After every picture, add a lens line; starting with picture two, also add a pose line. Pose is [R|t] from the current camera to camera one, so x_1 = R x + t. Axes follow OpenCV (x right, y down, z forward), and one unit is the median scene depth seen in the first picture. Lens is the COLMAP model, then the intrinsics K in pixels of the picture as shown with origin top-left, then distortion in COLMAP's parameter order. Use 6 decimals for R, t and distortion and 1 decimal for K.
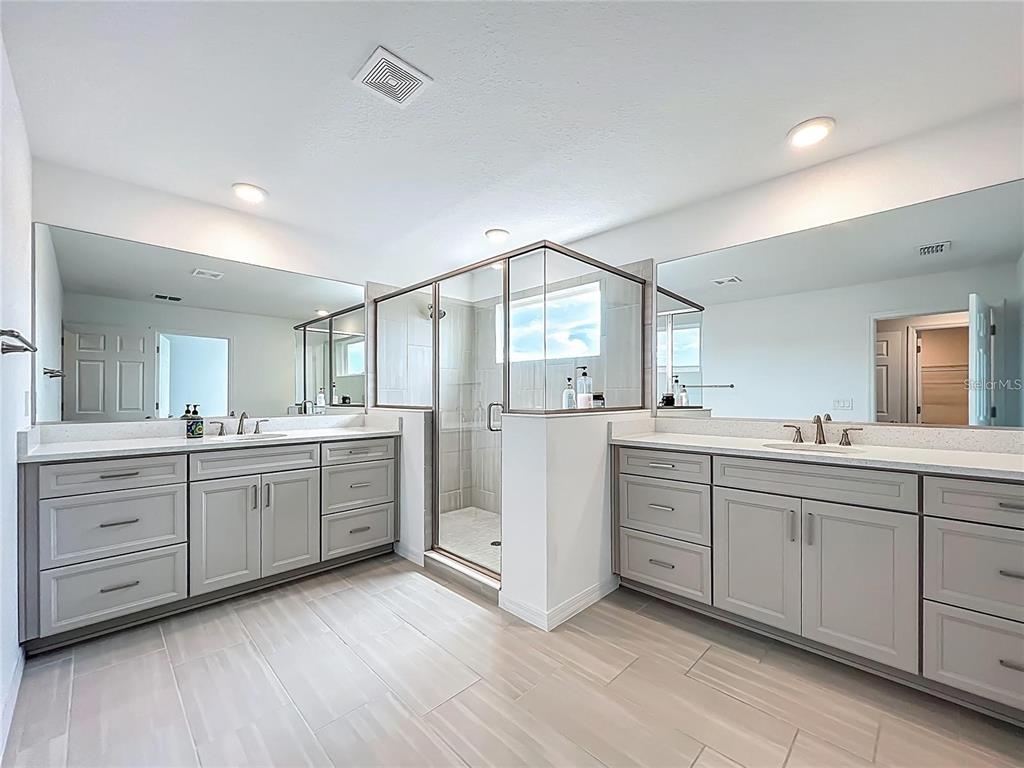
lens RADIAL K [[417.6, 0, 508.3], [0, 417.6, 390.5], [0, 0, 1]] dist [-0.000401, 0.000112]
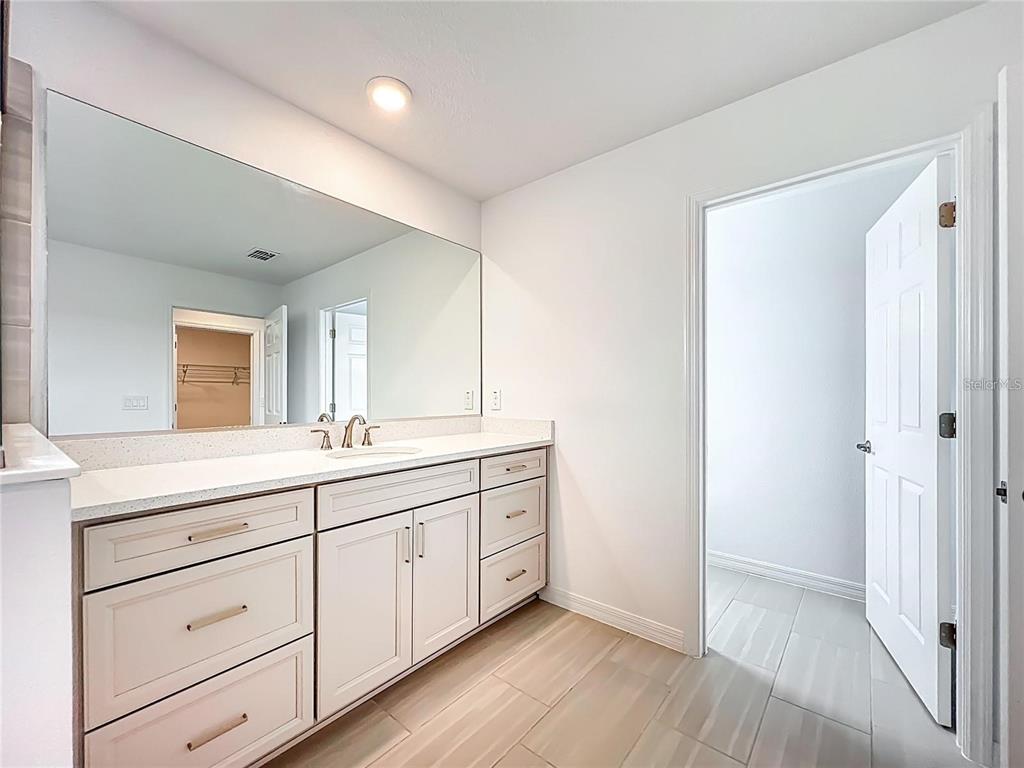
lens RADIAL K [[417.6, 0, 510.7], [0, 417.6, 389.3], [0, 0, 1]] dist [-0.000401, 0.000112]
pose [[0.995221, 0.008516, 0.097271, -0.407958], [-0.007861, 0.999944, -0.007118, 0.012962], [-0.097327, 0.006320, 0.995232, 0.251264]]
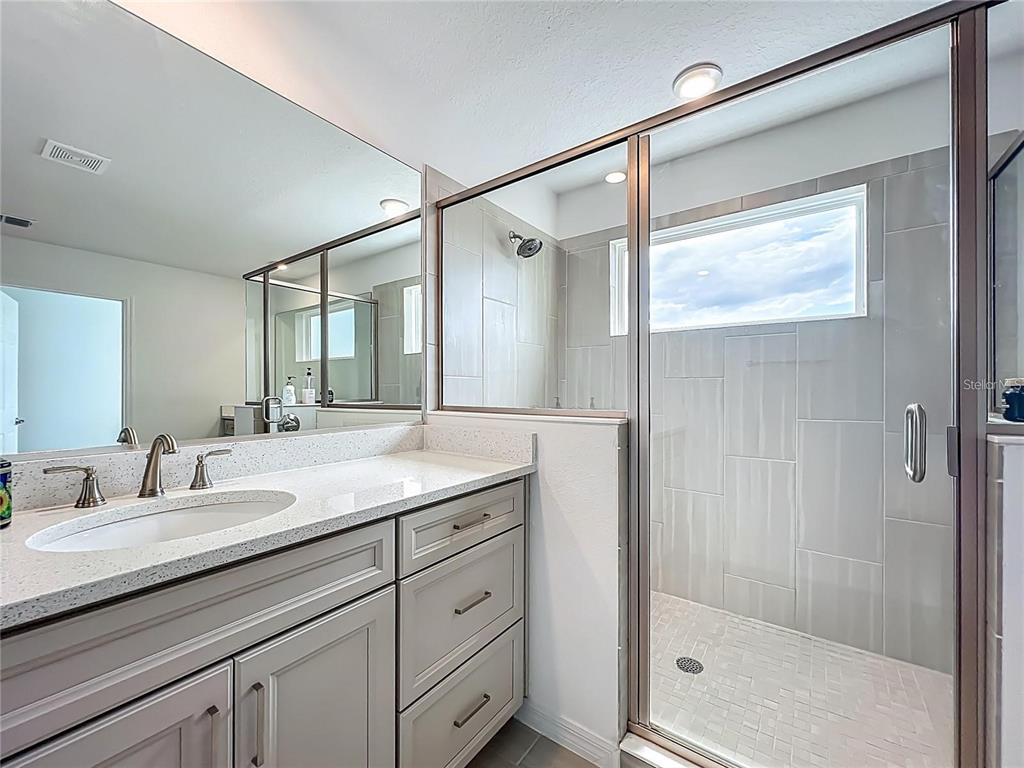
lens RADIAL K [[417.6, 0, 511.0], [0, 417.6, 384.8], [0, 0, 1]] dist [-0.000401, 0.000112]
pose [[0.987890, 0.002784, 0.155134, -0.355730], [-0.003012, 0.999995, 0.001238, 0.008430], [-0.155130, -0.001690, 0.987893, 0.543536]]
